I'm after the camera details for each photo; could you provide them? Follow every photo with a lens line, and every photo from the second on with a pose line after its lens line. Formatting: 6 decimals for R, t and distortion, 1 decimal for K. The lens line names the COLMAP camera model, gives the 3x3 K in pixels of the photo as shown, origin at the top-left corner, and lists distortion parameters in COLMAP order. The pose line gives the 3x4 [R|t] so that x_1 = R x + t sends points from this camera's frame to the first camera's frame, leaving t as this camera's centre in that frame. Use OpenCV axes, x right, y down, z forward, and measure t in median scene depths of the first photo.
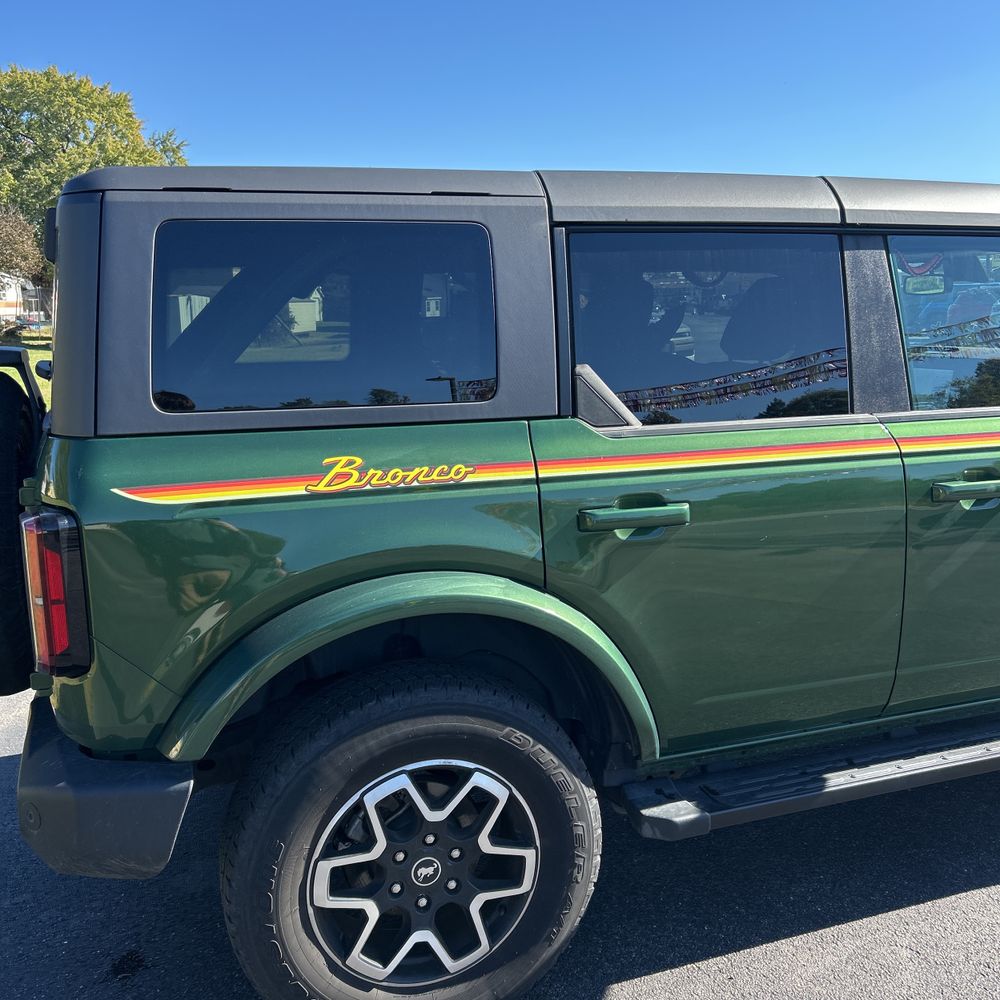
lens RADIAL K [[1004.8, 0, 490.2], [0, 1004.8, 486.6], [0, 0, 1]] dist [0.072502, -0.132963]
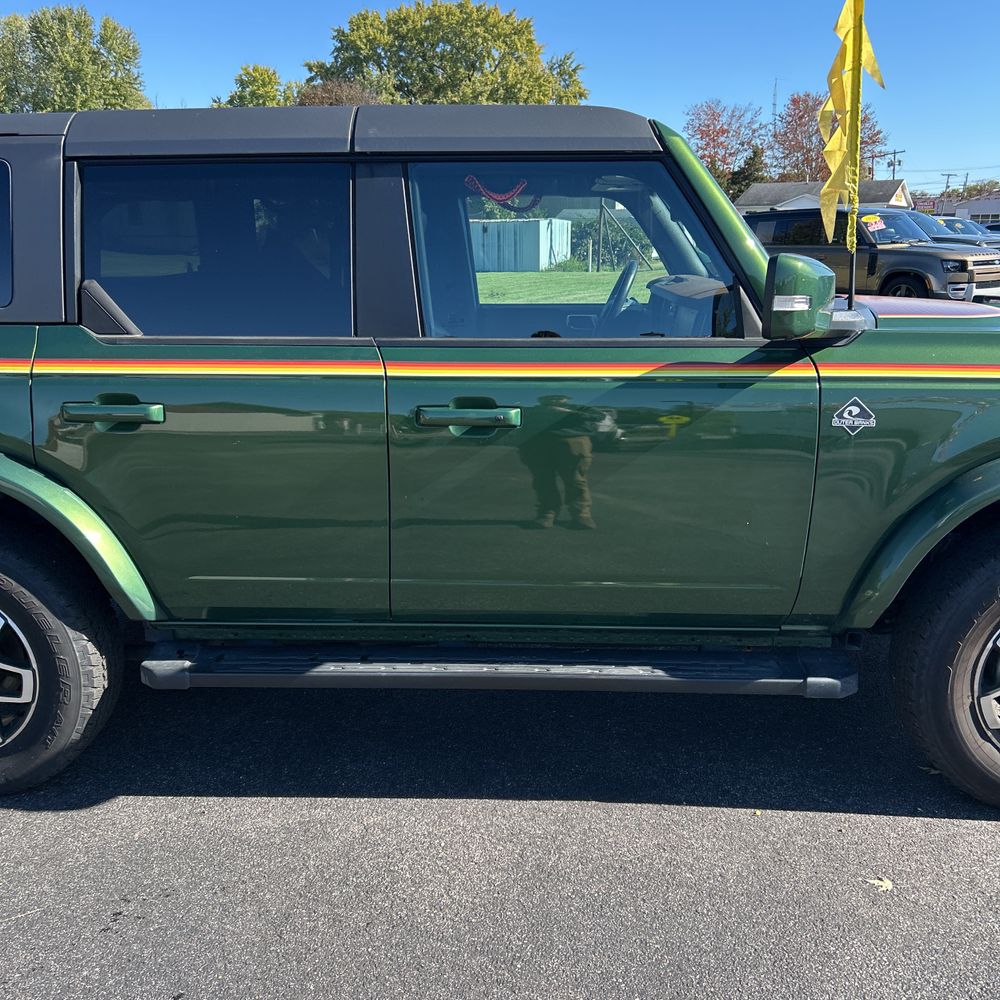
lens RADIAL K [[998.6, 0, 485.6], [0, 998.6, 501.2], [0, 0, 1]] dist [0.029250, -0.028293]
pose [[0.923156, 0.105011, -0.369804, 1.023078], [-0.071781, 0.992135, 0.102542, -0.019237], [0.377664, -0.068117, 0.923434, 0.077509]]
